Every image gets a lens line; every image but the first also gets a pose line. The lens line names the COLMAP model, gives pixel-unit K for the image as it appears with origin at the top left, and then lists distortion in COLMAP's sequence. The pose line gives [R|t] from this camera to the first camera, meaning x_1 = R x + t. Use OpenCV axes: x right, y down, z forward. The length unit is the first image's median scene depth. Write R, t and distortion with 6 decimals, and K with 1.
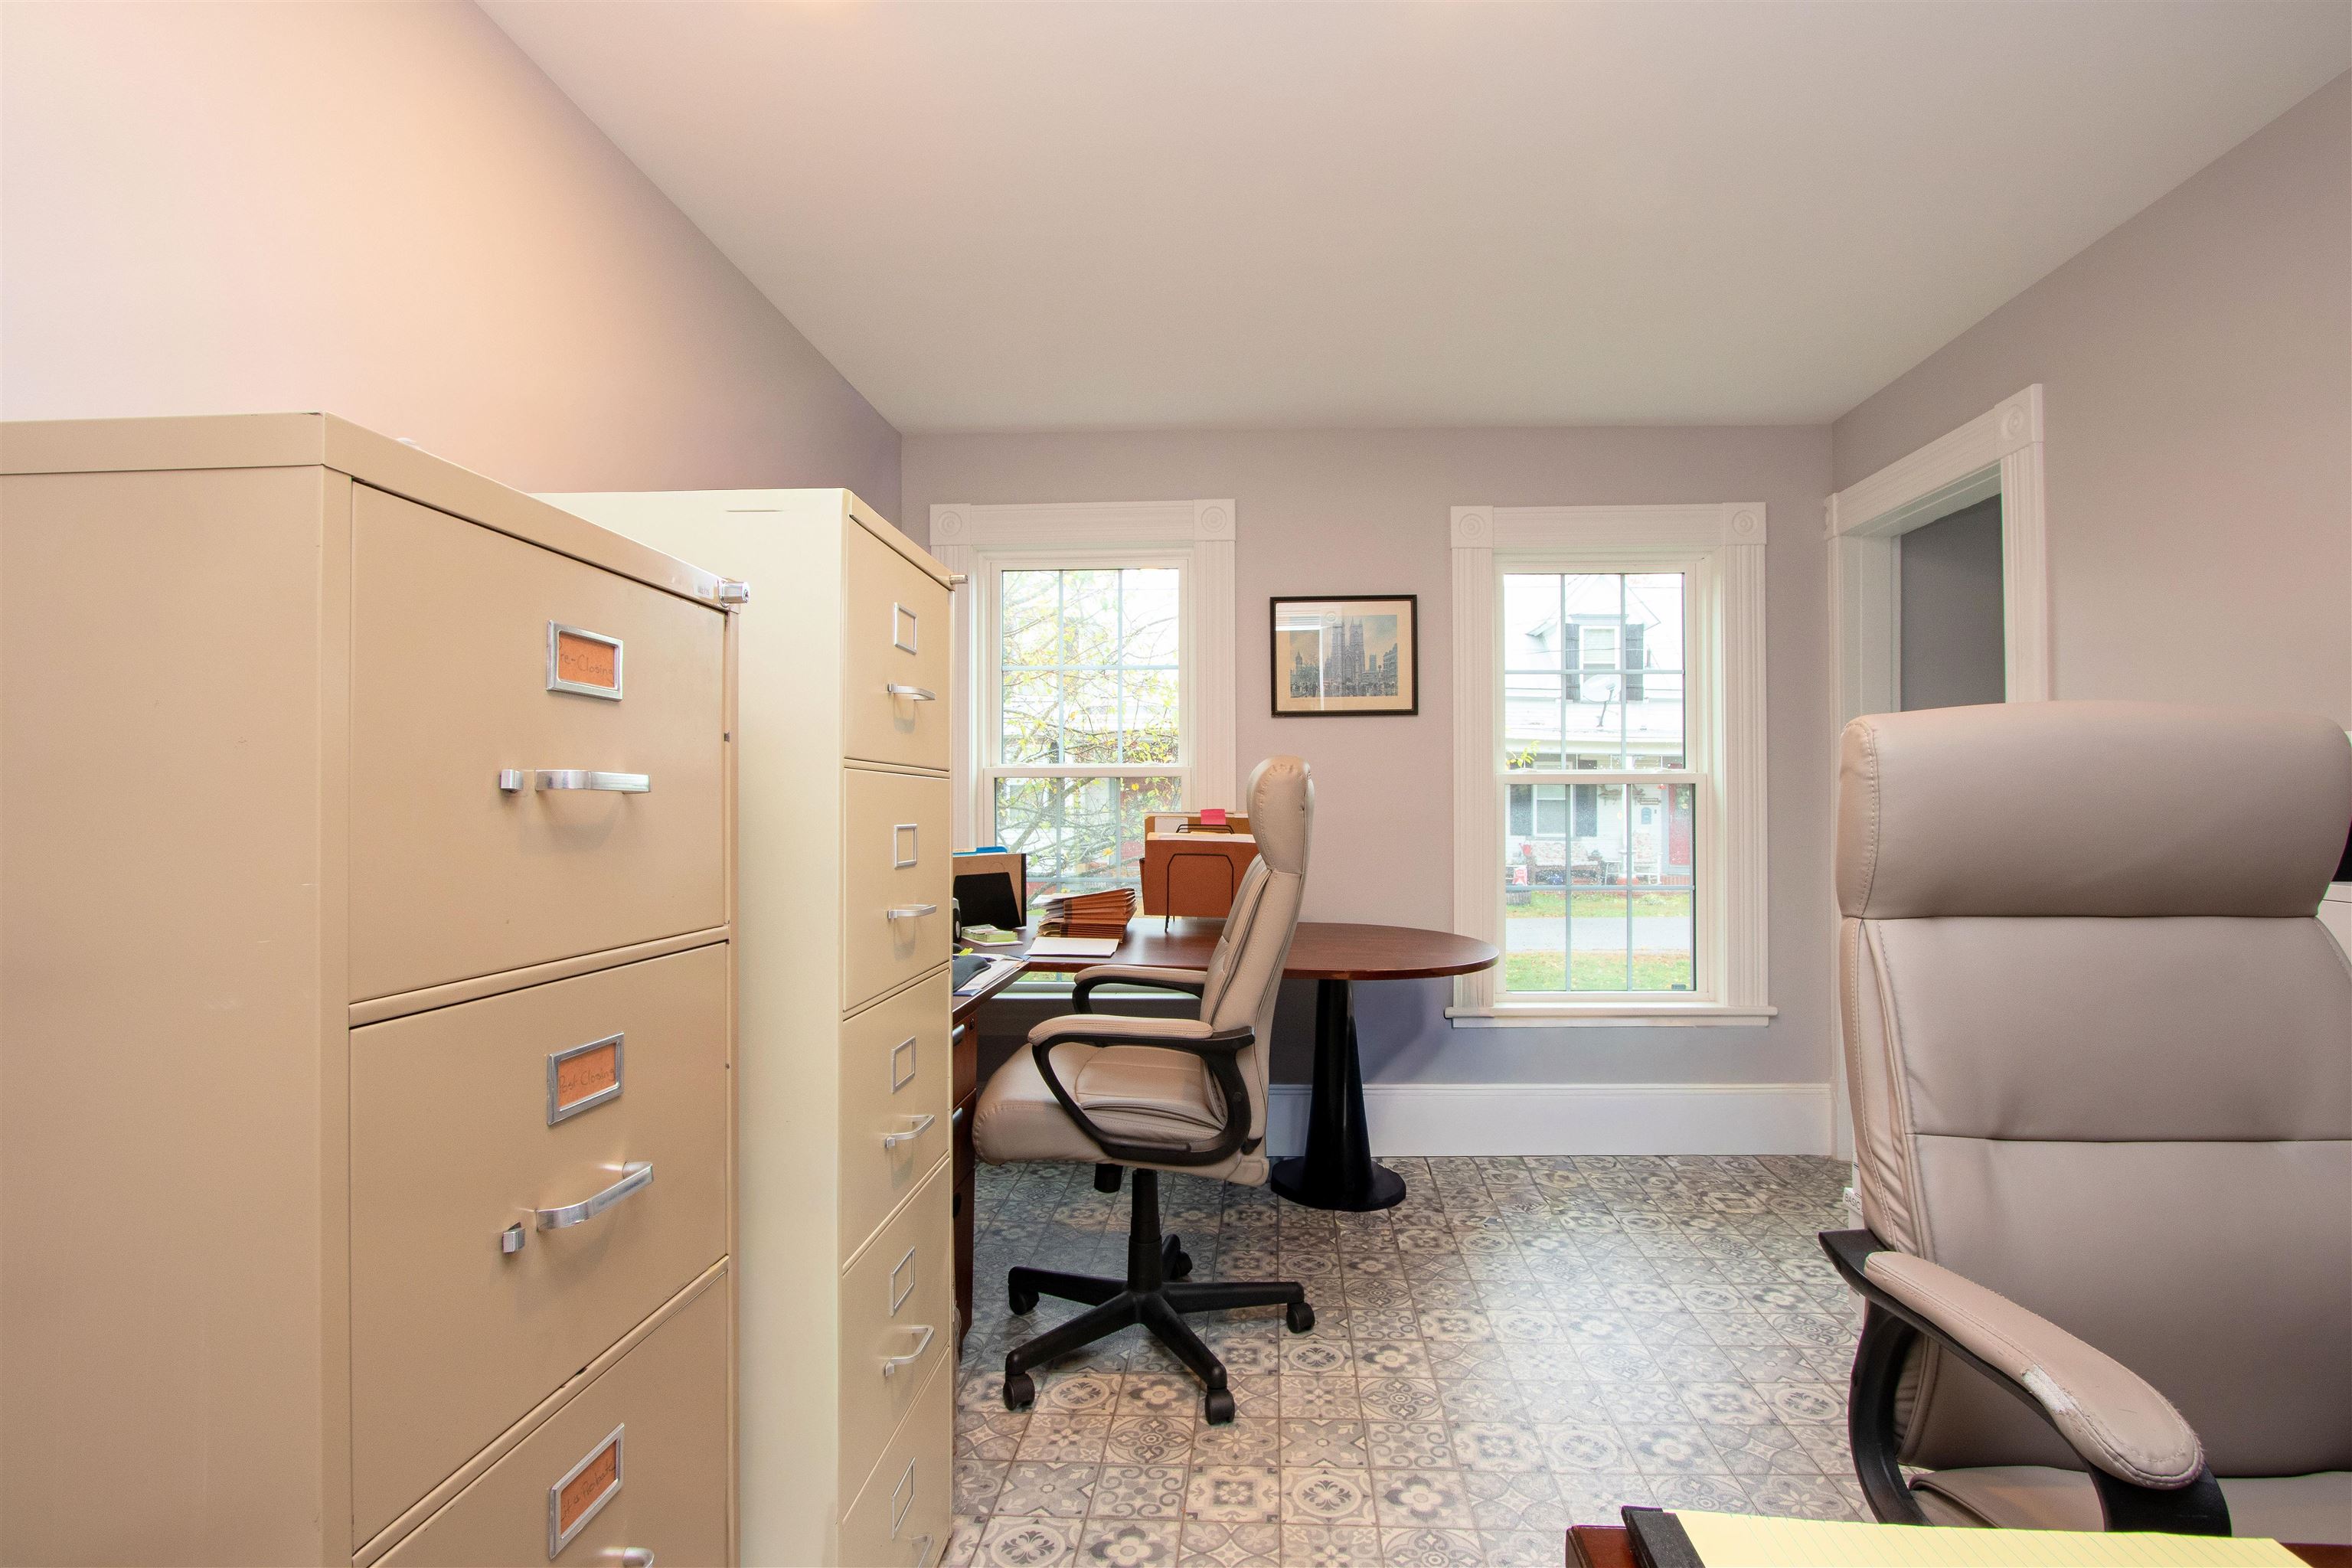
lens RADIAL K [[1119.1, 0, 1183.5], [0, 1119.1, 787.2], [0, 0, 1]] dist [-0.025002, 0.006095]
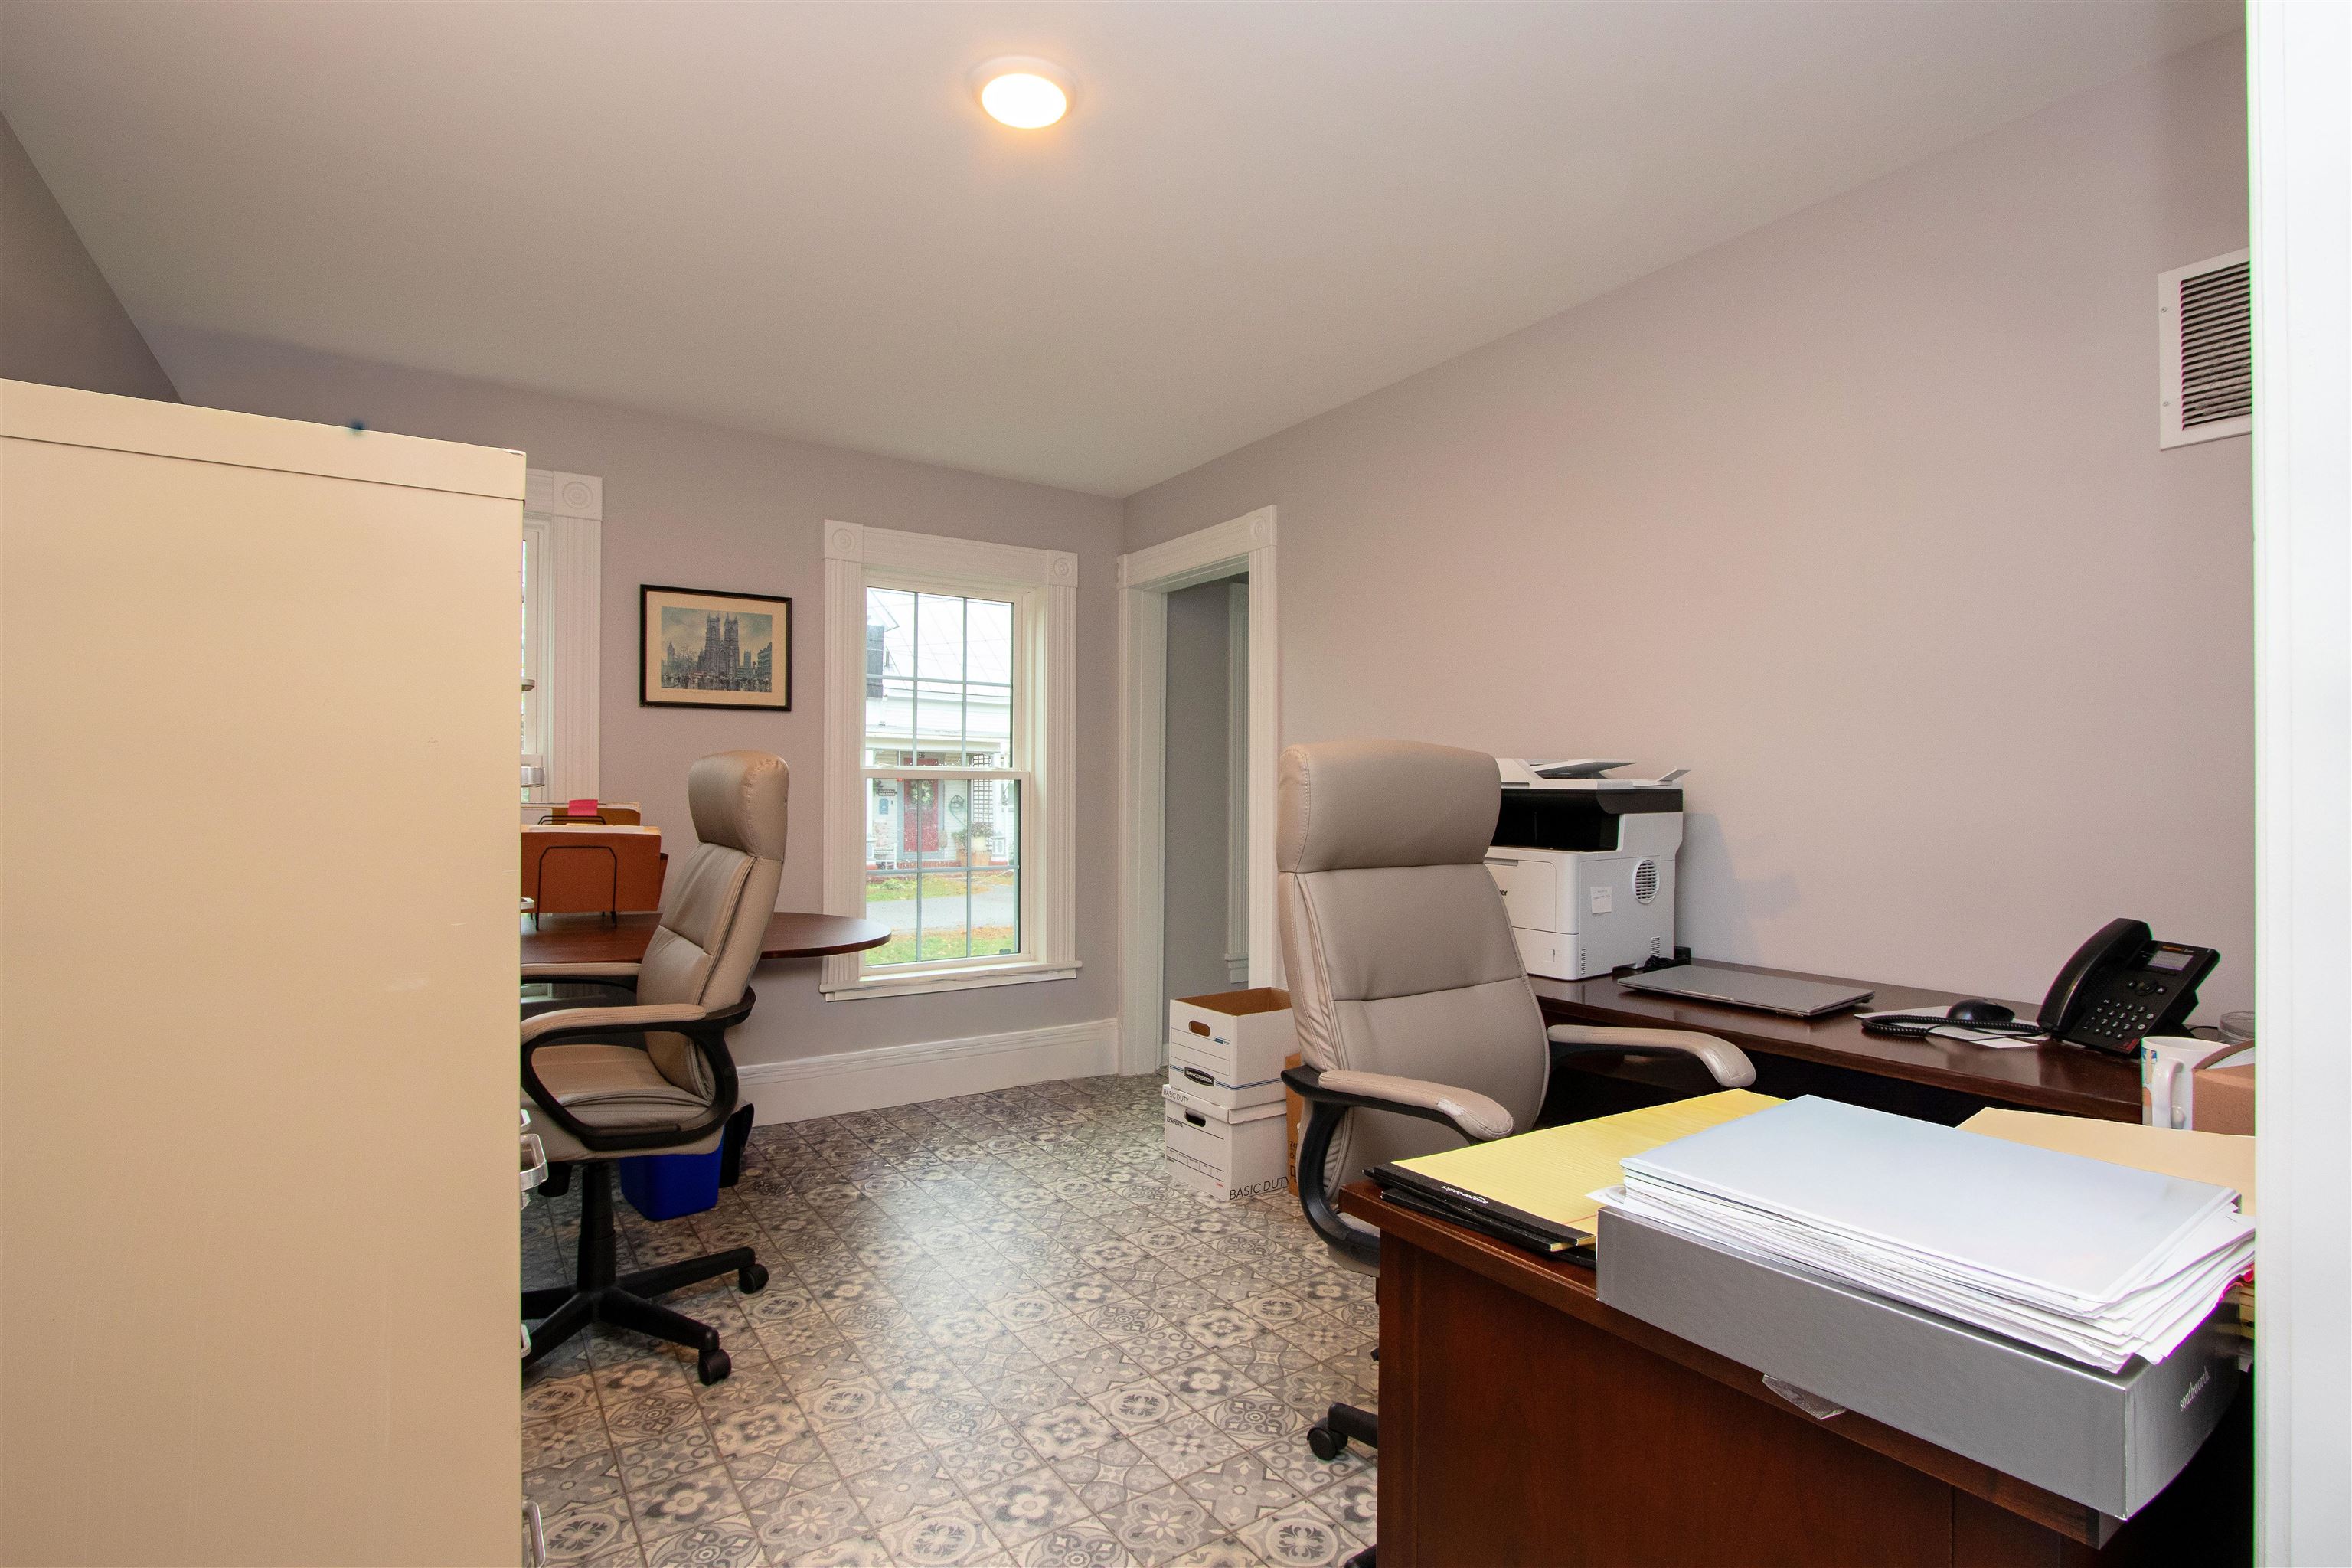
lens RADIAL K [[1119.1, 0, 1129.2], [0, 1119.1, 786.8], [0, 0, 1]] dist [-0.025002, 0.006095]
pose [[0.810856, 0.009655, 0.585166, -0.191345], [-0.014274, 0.999893, 0.003282, -0.002068], [-0.585071, -0.011014, 0.810907, -0.056486]]
